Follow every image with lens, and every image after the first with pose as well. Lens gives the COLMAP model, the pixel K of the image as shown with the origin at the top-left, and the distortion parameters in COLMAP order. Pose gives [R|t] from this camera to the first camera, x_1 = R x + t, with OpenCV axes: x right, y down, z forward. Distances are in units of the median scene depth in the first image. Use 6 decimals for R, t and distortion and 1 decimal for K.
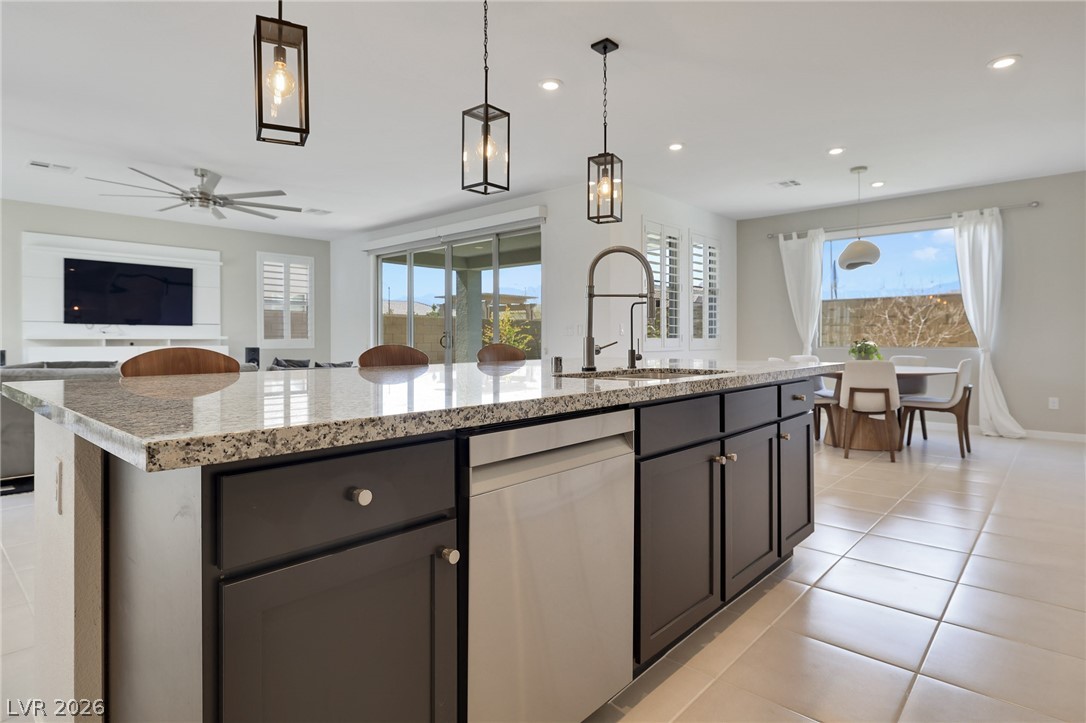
lens RADIAL K [[579.5, 0, 538.9], [0, 579.5, 341.0], [0, 0, 1]] dist [0.000520, -0.000594]
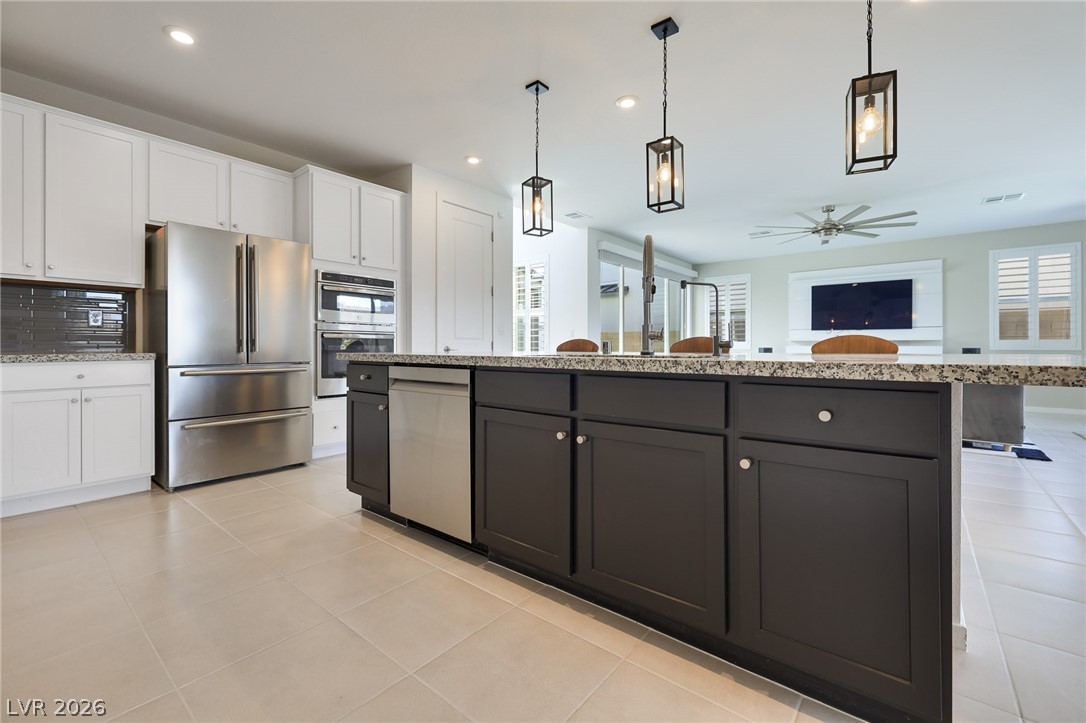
lens RADIAL K [[454.4, 0, 540.8], [0, 454.4, 346.4], [0, 0, 1]] dist [-0.001049, -0.000302]
pose [[0.052406, 0.000926, -0.998625, 0.303651], [-0.003021, 0.999995, 0.000769, 0.011877], [0.998621, 0.002976, 0.052408, 0.248263]]
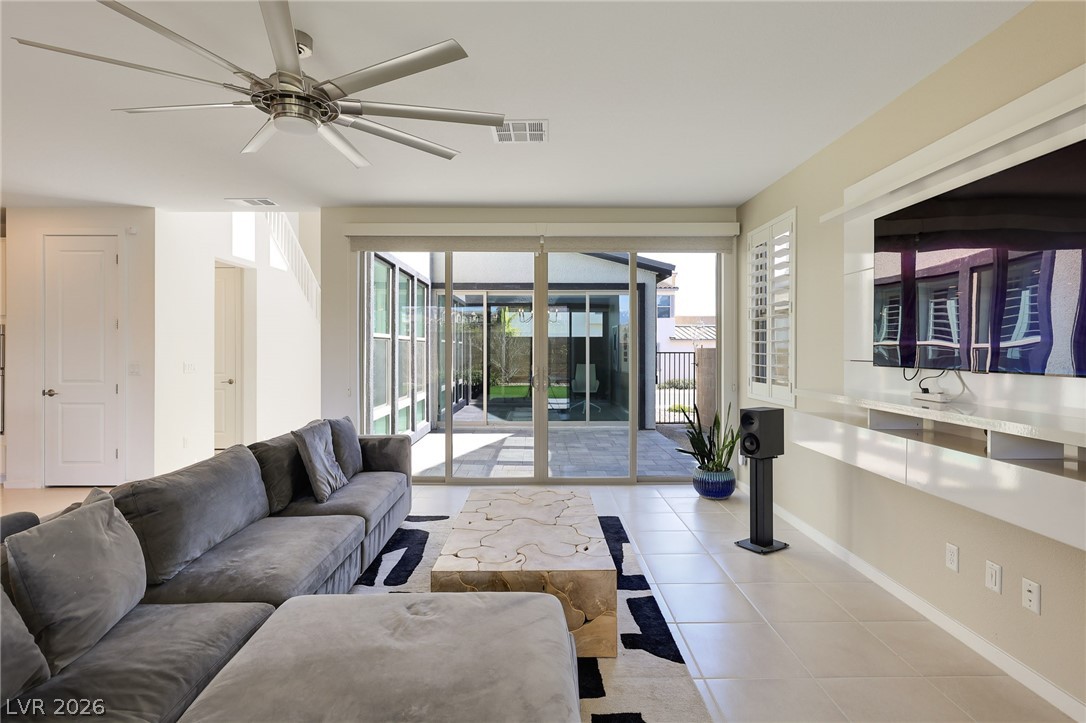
lens RADIAL K [[541.4, 0, 541.5], [0, 541.4, 350.8], [0, 0, 1]] dist [-0.002101, 0.000127]
pose [[-0.733436, 0.001567, -0.679756, -0.344916], [-0.001956, 0.999988, 0.004416, -0.043675], [0.679755, 0.004568, -0.733425, 1.131607]]
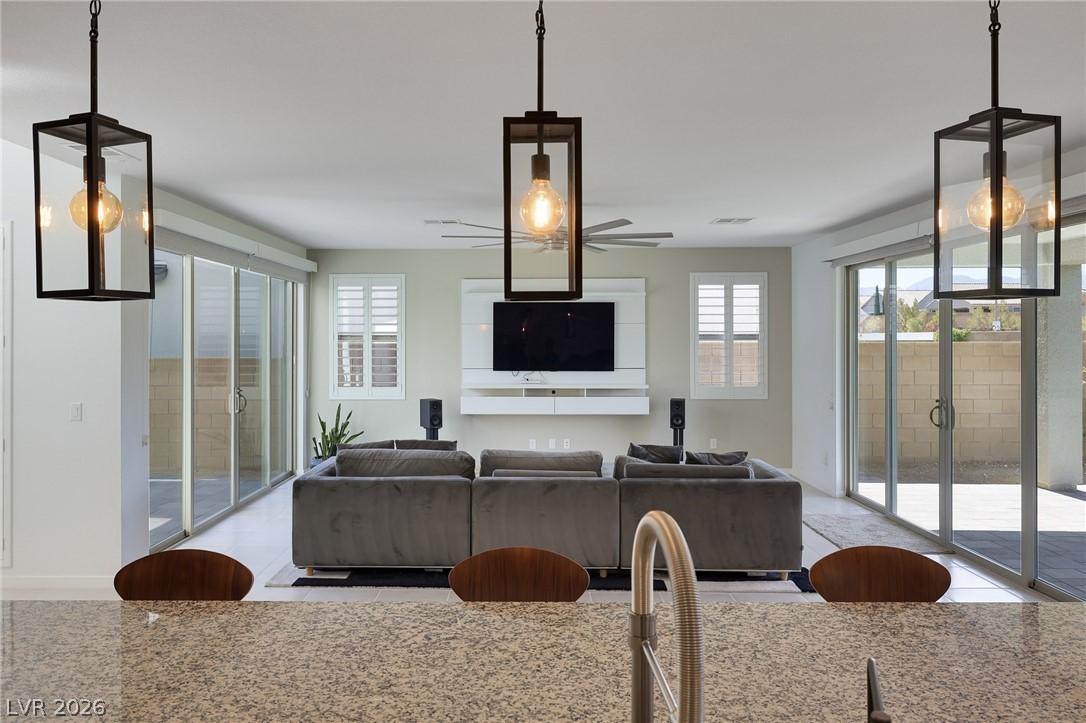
lens RADIAL K [[739.0, 0, 512.8], [0, 739.0, 338.4], [0, 0, 1]] dist [0.000141, 0.000057]
pose [[0.661385, -0.001663, -0.750045, 0.119115], [-0.000244, 0.999997, -0.002433, -0.081066], [0.750047, 0.001792, 0.661383, 0.214957]]
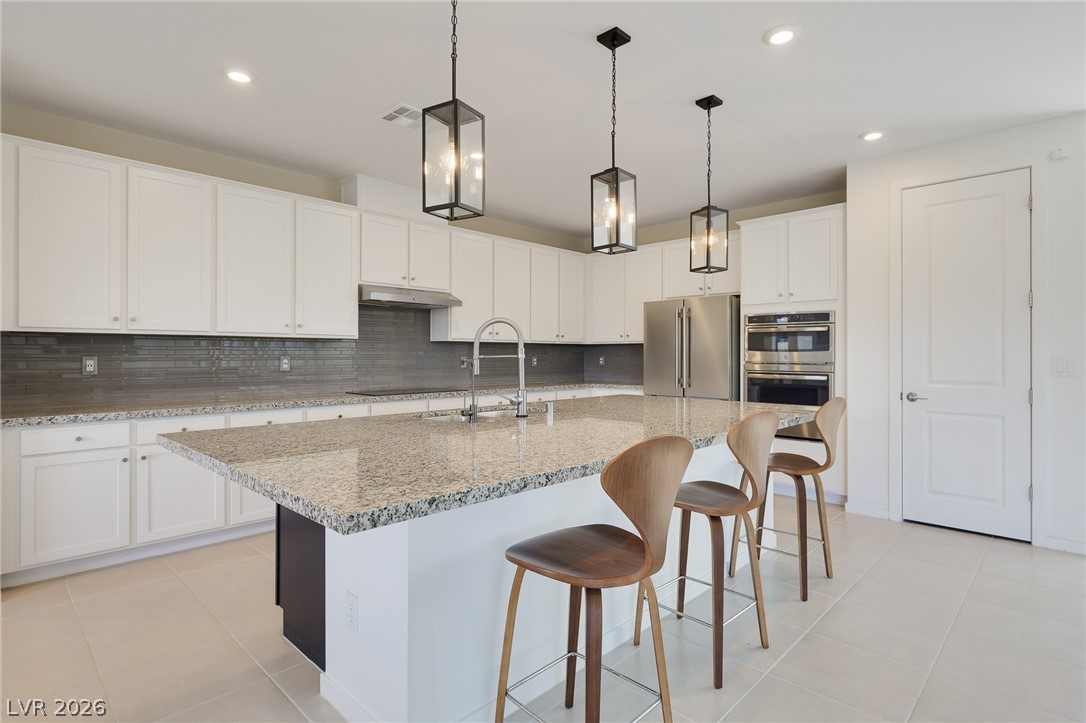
lens RADIAL K [[552.5, 0, 541.4], [0, 552.5, 355.3], [0, 0, 1]] dist [-0.001141, -0.000144]
pose [[-0.999445, 0.001201, 0.033284, 0.003647], [0.001399, 0.999981, 0.005933, -0.028558], [-0.033276, 0.005976, -0.999428, 0.716778]]
